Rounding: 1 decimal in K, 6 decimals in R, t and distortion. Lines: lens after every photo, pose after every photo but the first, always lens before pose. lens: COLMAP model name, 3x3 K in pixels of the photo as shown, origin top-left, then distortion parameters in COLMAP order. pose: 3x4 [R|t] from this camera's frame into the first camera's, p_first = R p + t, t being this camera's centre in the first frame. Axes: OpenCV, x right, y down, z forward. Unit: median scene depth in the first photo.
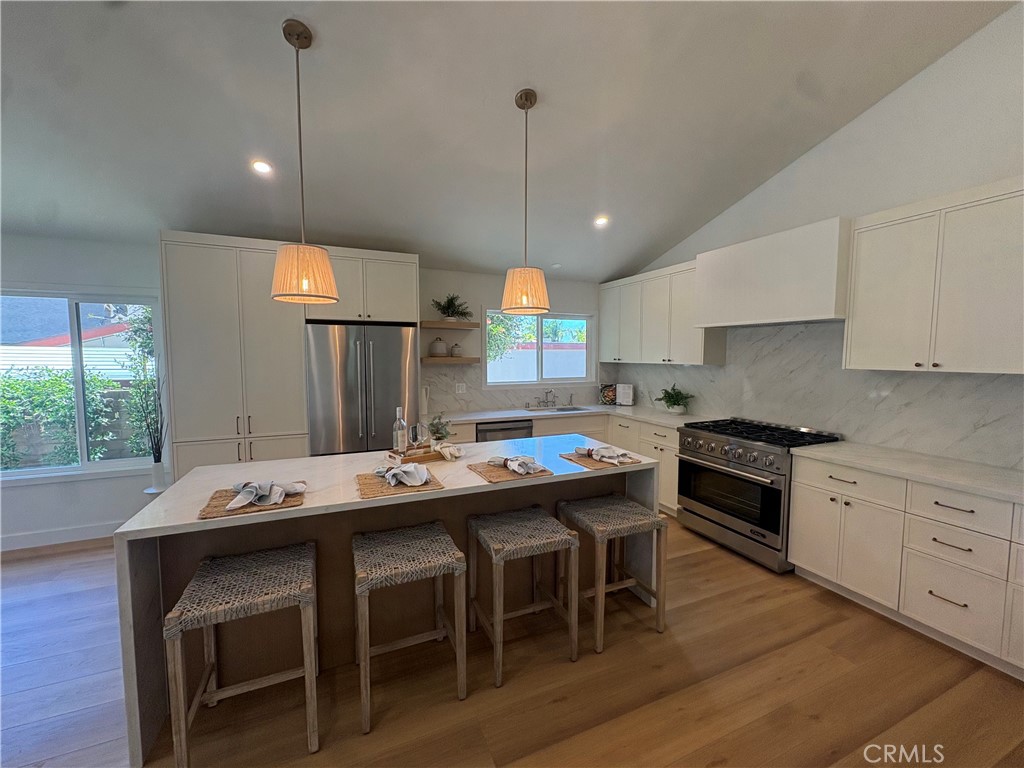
lens RADIAL K [[409.1, 0, 510.2], [0, 409.1, 382.3], [0, 0, 1]] dist [0.001865, 0.000127]
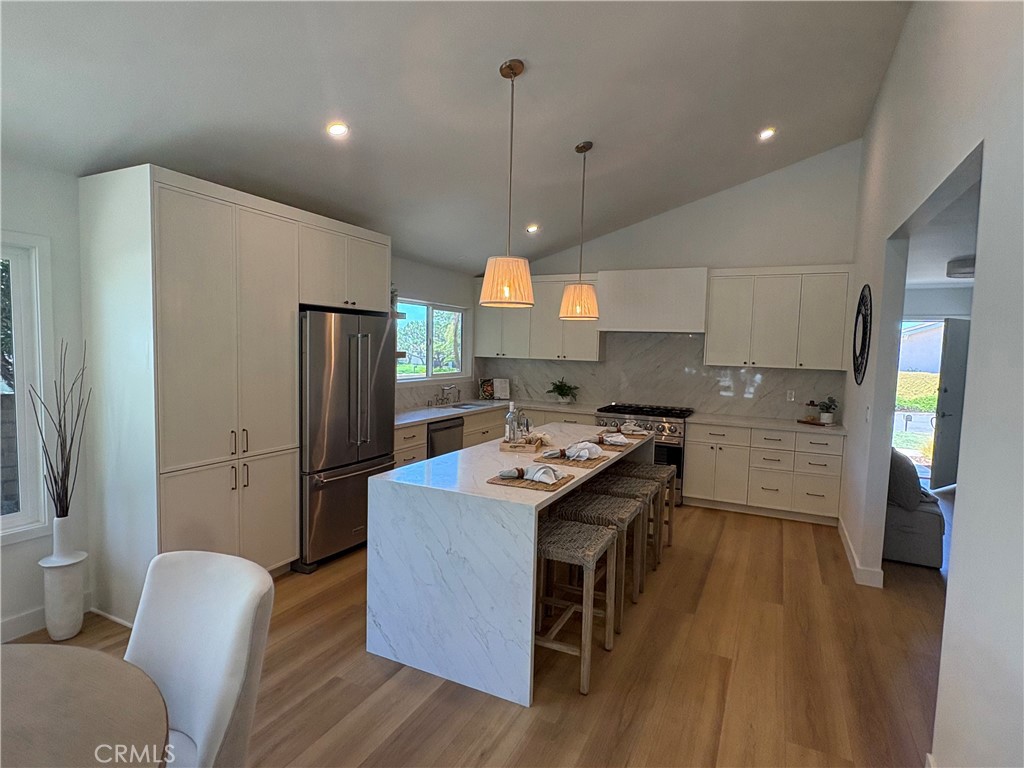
lens RADIAL K [[541.9, 0, 513.1], [0, 541.9, 385.3], [0, 0, 1]] dist [0.003633, 0.000353]
pose [[0.761526, -0.027131, 0.647566, -0.693257], [0.018199, 0.999625, 0.020480, -0.007636], [-0.647879, -0.003811, 0.761734, -0.059999]]
